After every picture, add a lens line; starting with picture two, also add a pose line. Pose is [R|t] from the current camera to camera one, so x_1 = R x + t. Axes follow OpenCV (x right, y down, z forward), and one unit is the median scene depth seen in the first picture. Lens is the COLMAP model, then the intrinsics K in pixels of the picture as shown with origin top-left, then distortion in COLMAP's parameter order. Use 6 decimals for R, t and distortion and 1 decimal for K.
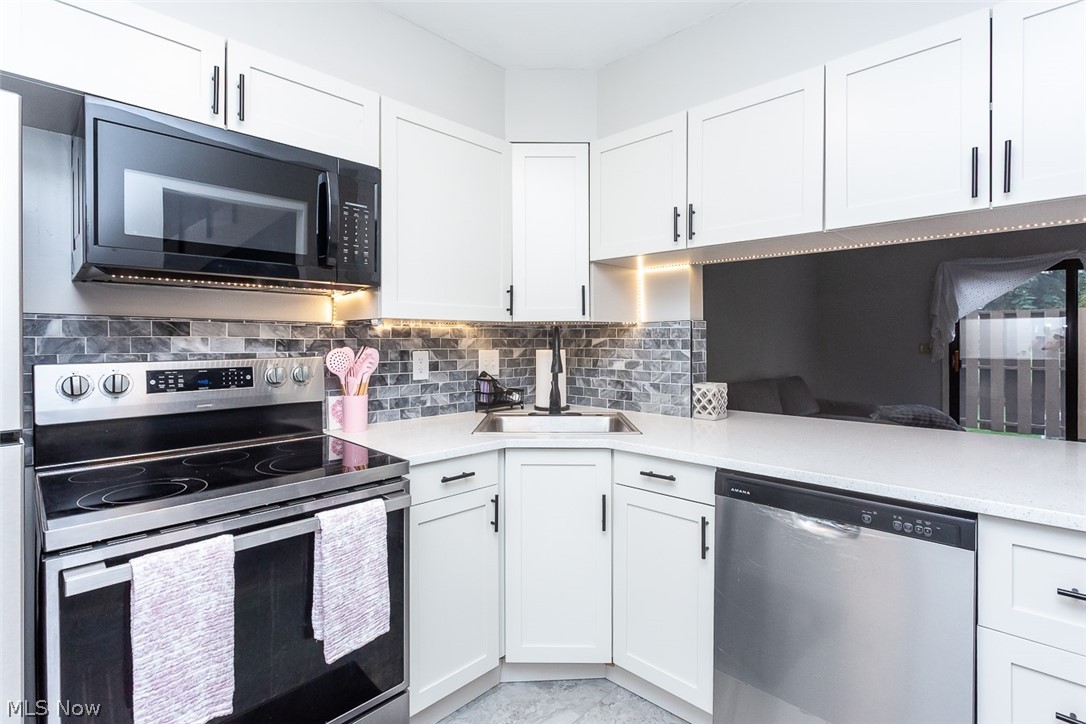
lens RADIAL K [[527.2, 0, 535.3], [0, 527.2, 340.8], [0, 0, 1]] dist [0.003591, 0.001086]
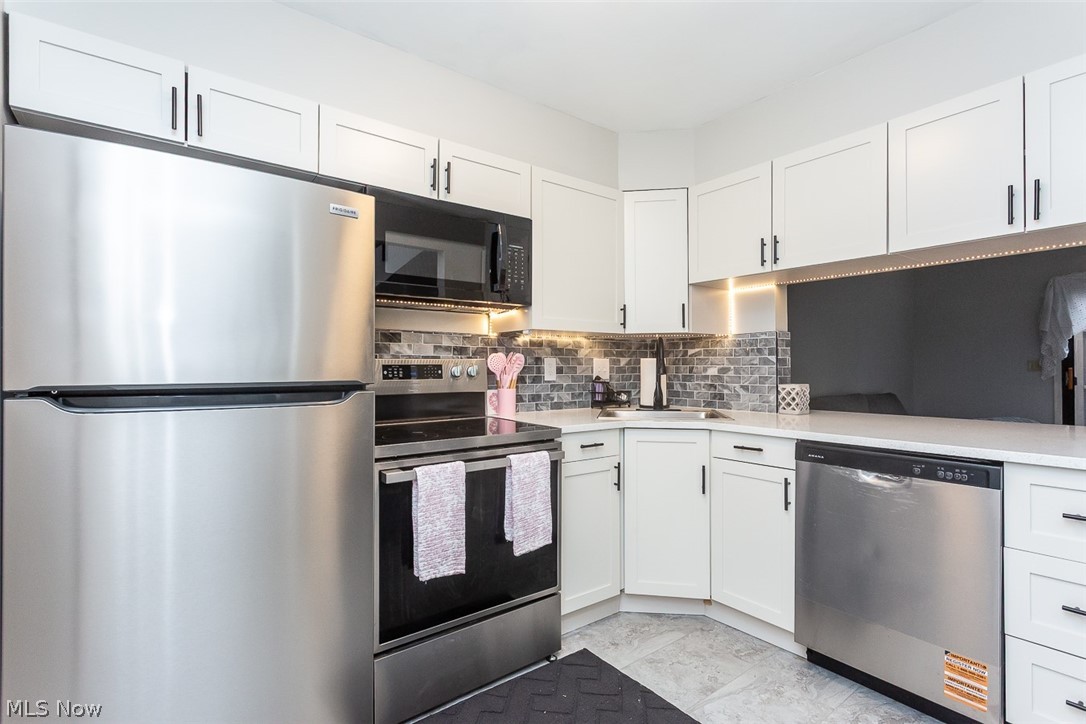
lens RADIAL K [[517.8, 0, 530.0], [0, 517.8, 361.8], [0, 0, 1]] dist [-0.001045, 0.008956]
pose [[0.986669, -0.000732, -0.162739, -0.071680], [-0.001127, 0.999935, -0.011331, 0.049784], [0.162737, 0.011364, 0.986604, -0.274827]]
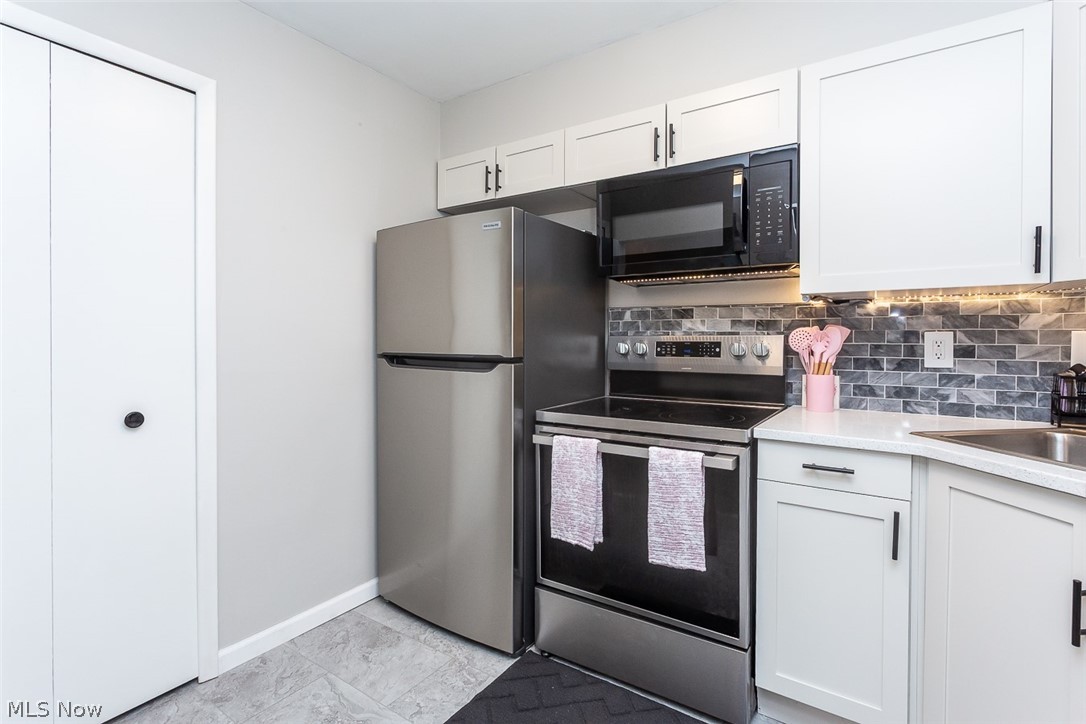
lens RADIAL K [[508.7, 0, 540.8], [0, 508.7, 340.9], [0, 0, 1]] dist [0.002335, 0.000353]
pose [[0.185382, 0.007725, -0.982636, 0.491467], [-0.003998, 0.999967, 0.007107, 0.035256], [0.982658, 0.002611, 0.185407, 0.310387]]
